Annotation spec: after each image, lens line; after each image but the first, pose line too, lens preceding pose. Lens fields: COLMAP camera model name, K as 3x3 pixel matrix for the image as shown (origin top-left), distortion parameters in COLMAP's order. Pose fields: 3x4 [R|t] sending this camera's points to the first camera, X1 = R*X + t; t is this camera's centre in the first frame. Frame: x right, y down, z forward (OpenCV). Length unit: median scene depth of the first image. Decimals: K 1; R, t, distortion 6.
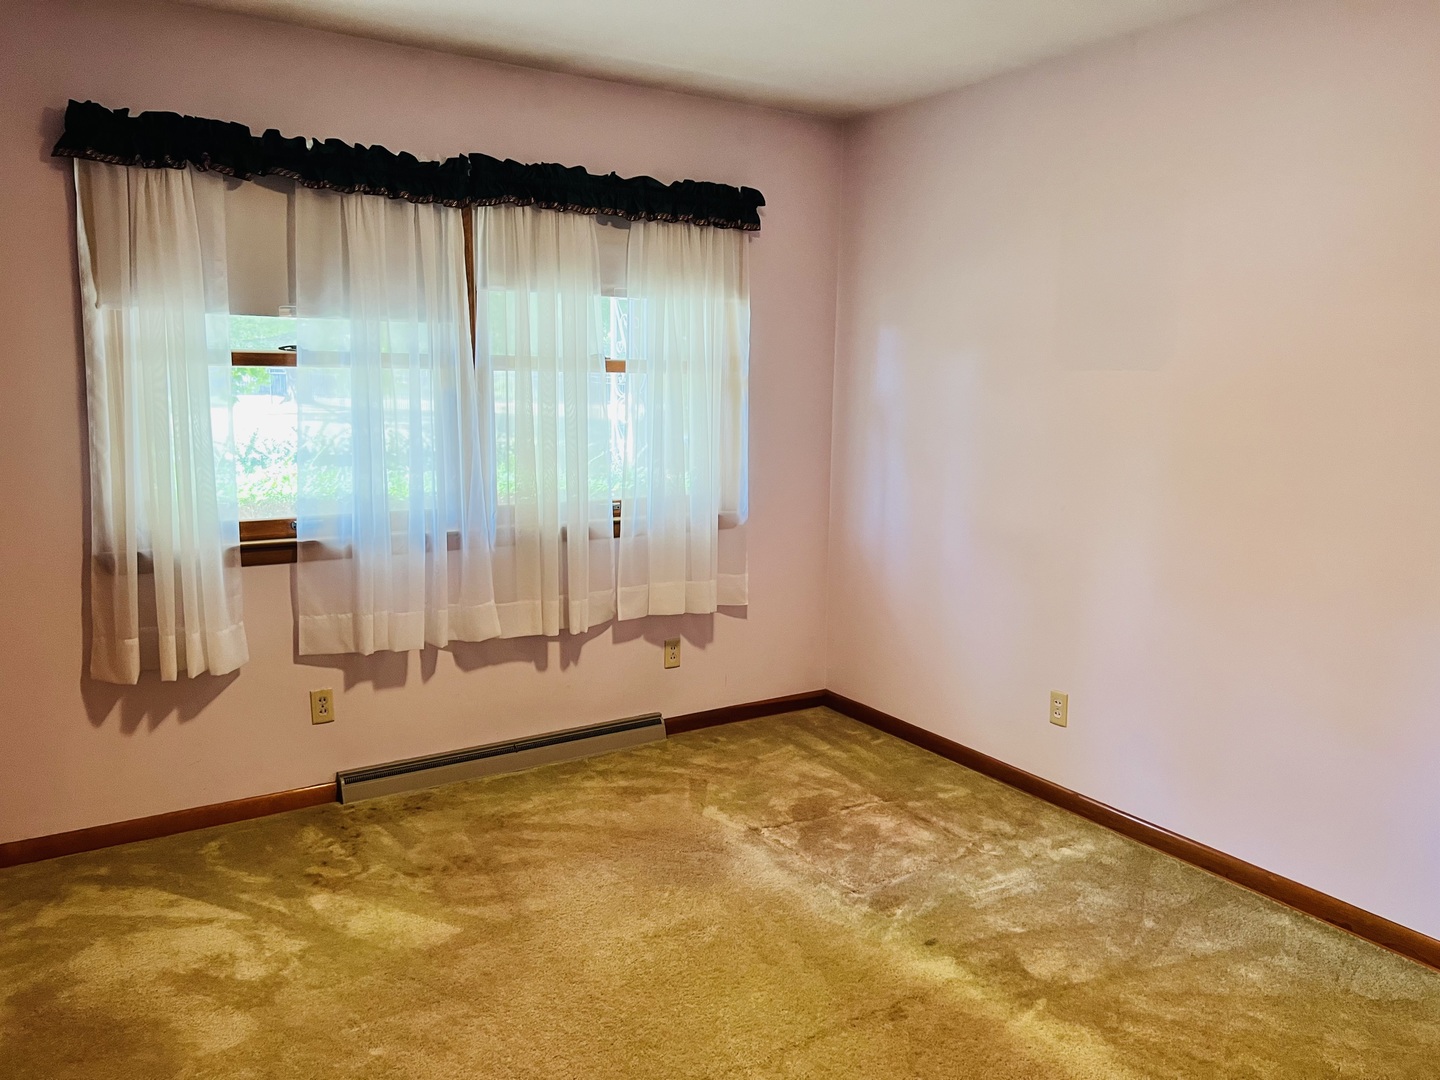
lens RADIAL K [[1087.9, 0, 718.9], [0, 1087.9, 545.9], [0, 0, 1]] dist [0.035789, -0.038910]
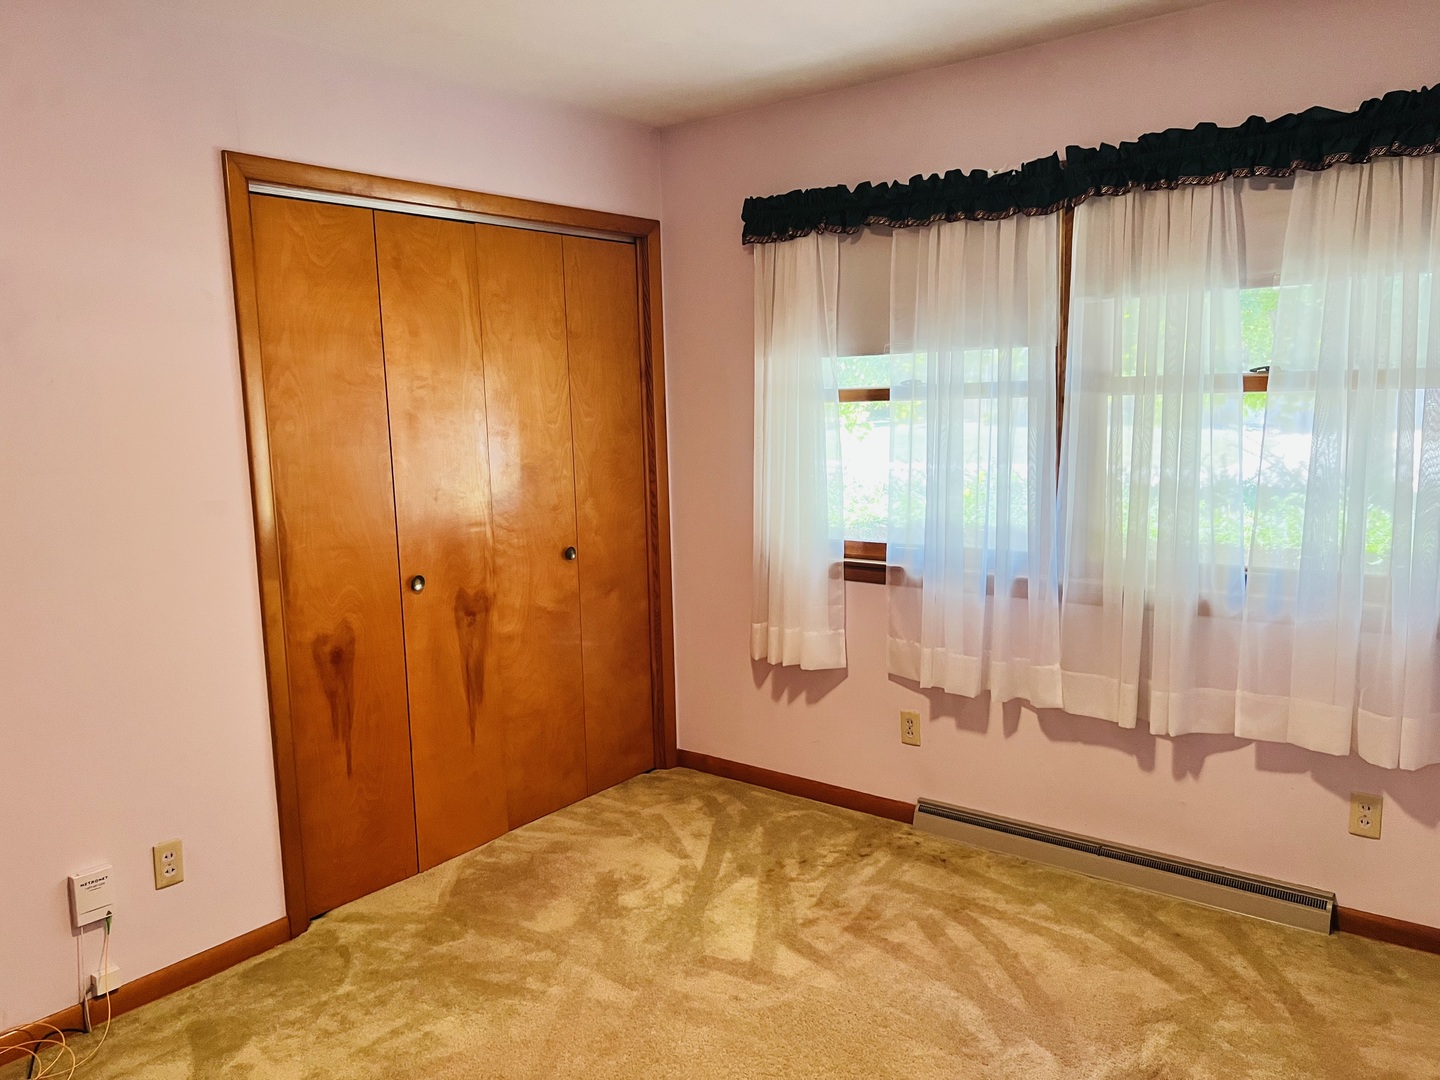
lens RADIAL K [[1078.1, 0, 716.7], [0, 1078.1, 540.5], [0, 0, 1]] dist [0.086850, -0.119312]
pose [[0.326018, 0.105483, -0.939460, 0.532485], [-0.118847, 0.990445, 0.069965, -0.080060], [0.937864, 0.088842, 0.335439, 0.486358]]
